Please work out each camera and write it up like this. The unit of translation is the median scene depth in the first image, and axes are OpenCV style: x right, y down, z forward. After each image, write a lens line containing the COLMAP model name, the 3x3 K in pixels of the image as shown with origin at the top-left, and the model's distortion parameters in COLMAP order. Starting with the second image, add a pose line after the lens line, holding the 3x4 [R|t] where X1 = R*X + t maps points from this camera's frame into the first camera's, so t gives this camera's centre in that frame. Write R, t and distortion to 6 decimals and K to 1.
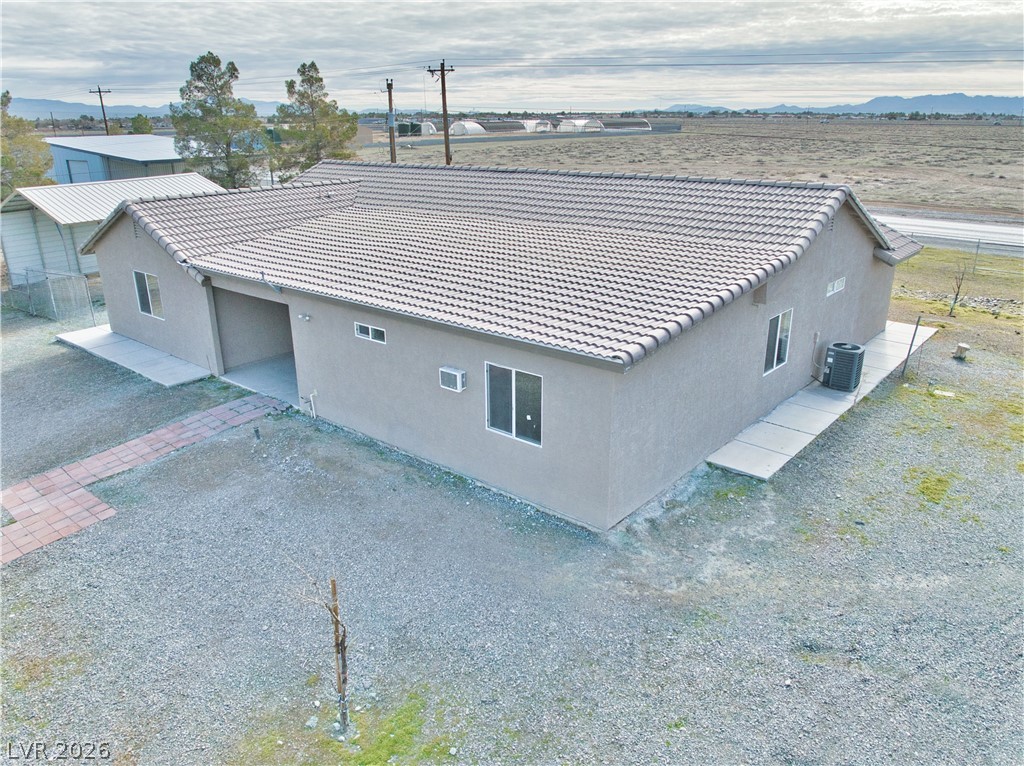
lens RADIAL K [[746.7, 0, 512.0], [0, 746.7, 383.0], [0, 0, 1]] dist [-0.024957, -0.028995]
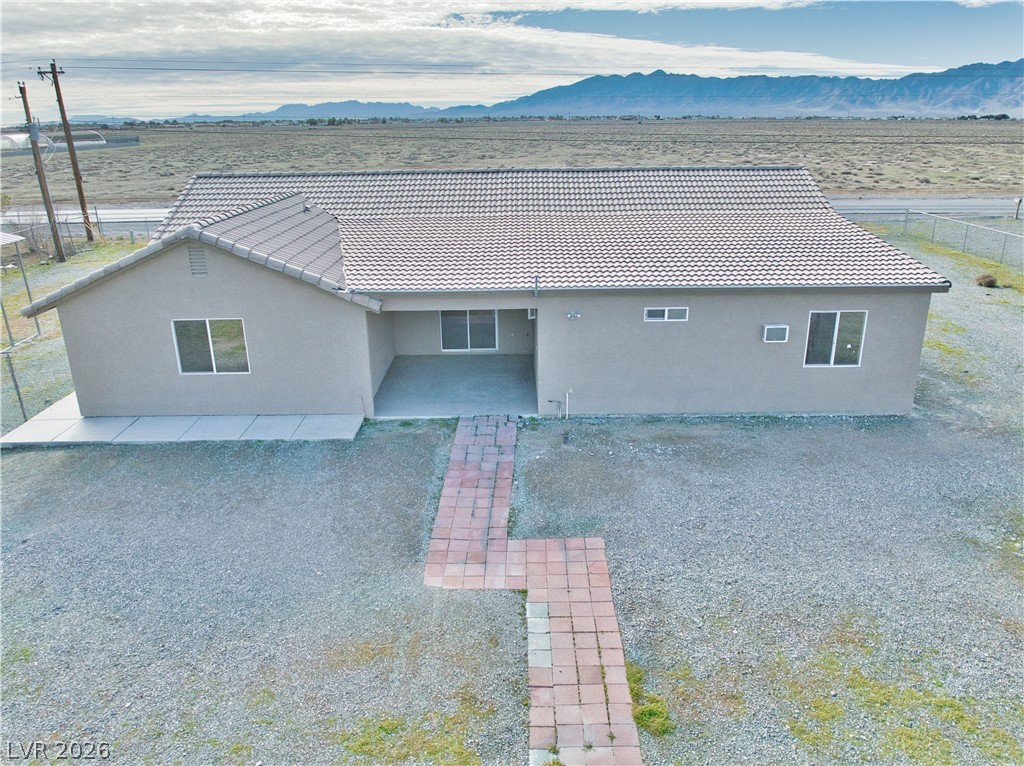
lens RADIAL K [[746.7, 0, 512.0], [0, 746.7, 383.0], [0, 0, 1]] dist [-0.024957, -0.028995]
pose [[0.762392, -0.214928, 0.610380, -1.018353], [0.221254, 0.972964, 0.066246, -0.088965], [-0.608116, 0.084543, 0.789333, 0.277475]]
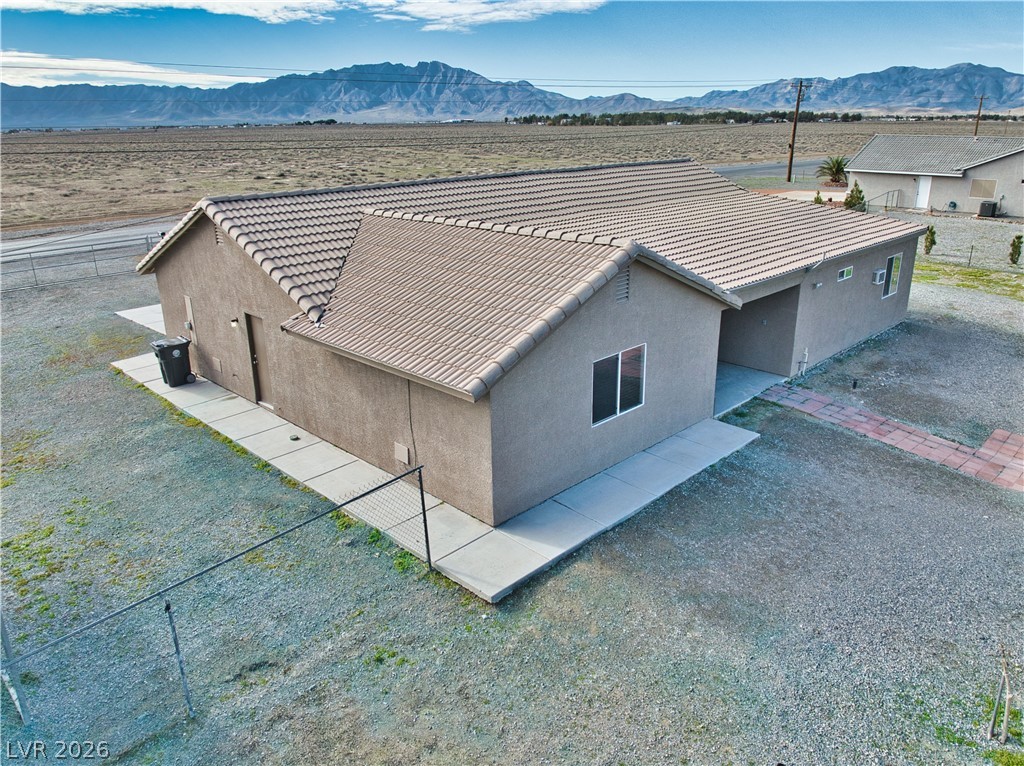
lens RADIAL K [[746.7, 0, 512.0], [0, 746.7, 383.0], [0, 0, 1]] dist [-0.024957, -0.028995]
pose [[0.079496, -0.323208, 0.942983, -1.555287], [0.345234, 0.896360, 0.278123, -0.467837], [-0.935144, 0.303441, 0.182840, 1.346827]]
